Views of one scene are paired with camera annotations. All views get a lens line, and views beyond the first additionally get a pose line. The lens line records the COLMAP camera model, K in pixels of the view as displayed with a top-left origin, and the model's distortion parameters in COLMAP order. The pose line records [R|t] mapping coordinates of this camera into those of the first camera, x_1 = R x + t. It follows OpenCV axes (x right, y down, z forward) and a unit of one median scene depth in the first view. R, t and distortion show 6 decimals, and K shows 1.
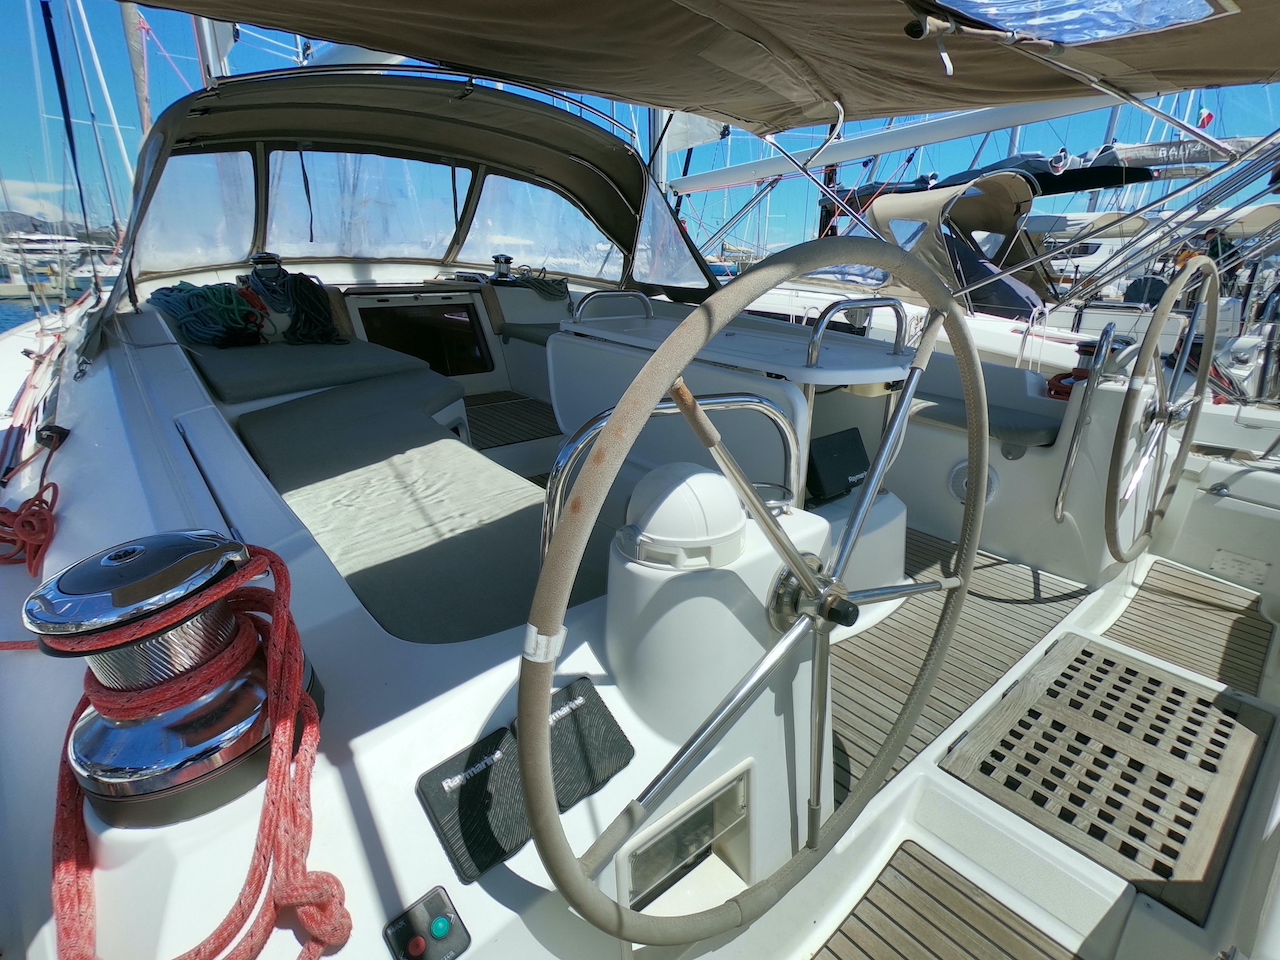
lens RADIAL K [[632.6, 0, 640.0], [0, 632.6, 480.0], [0, 0, 1]] dist [-0.000485, 0.000048]
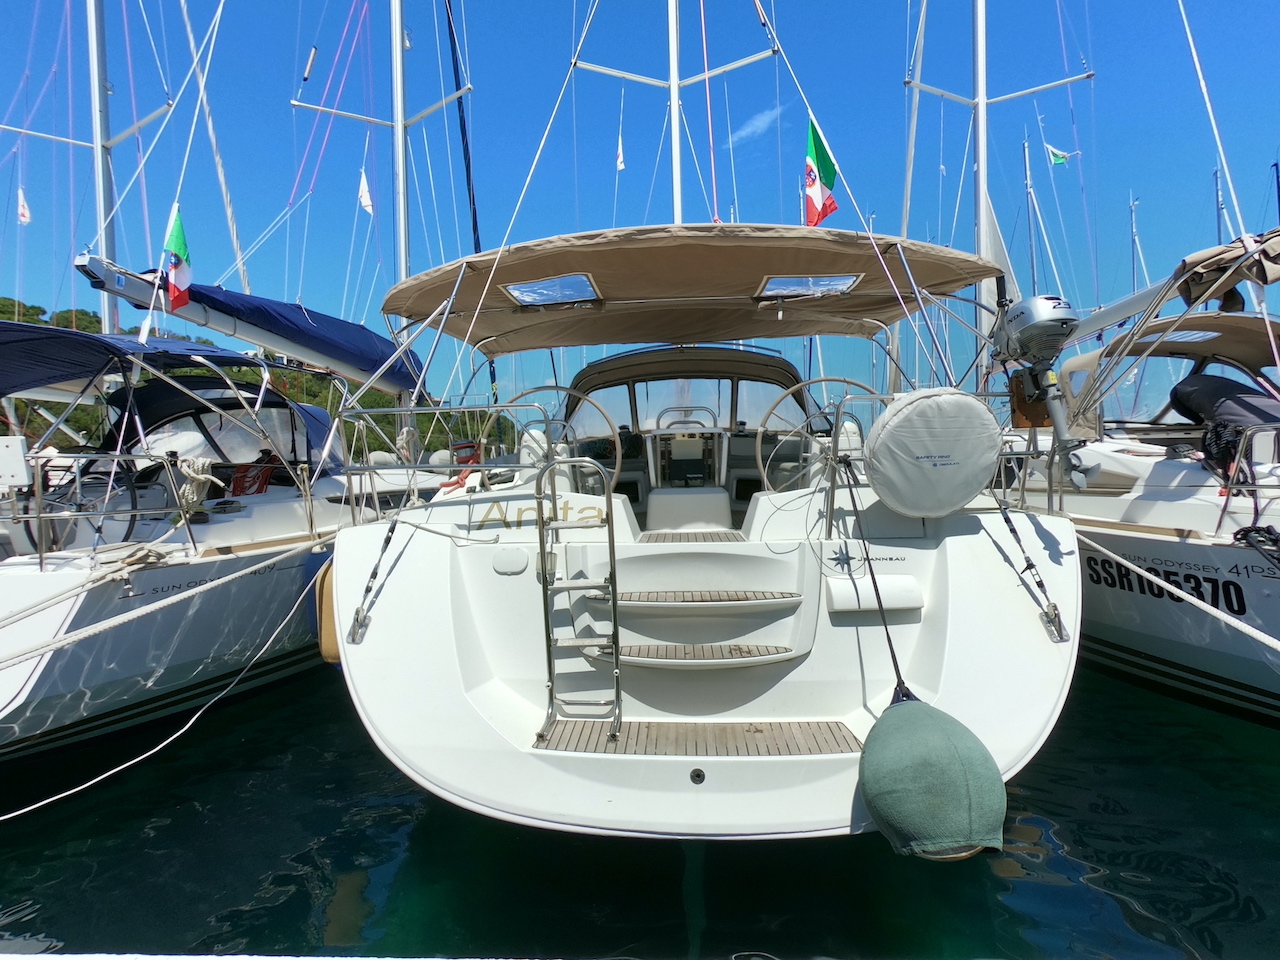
lens RADIAL K [[632.6, 0, 640.0], [0, 632.6, 480.0], [0, 0, 1]] dist [-0.000485, 0.000048]
pose [[0.681565, -0.004236, -0.731745, 1.102673], [-0.213563, 0.955296, -0.204449, 0.281944], [0.699900, 0.295619, 0.650192, -0.381065]]
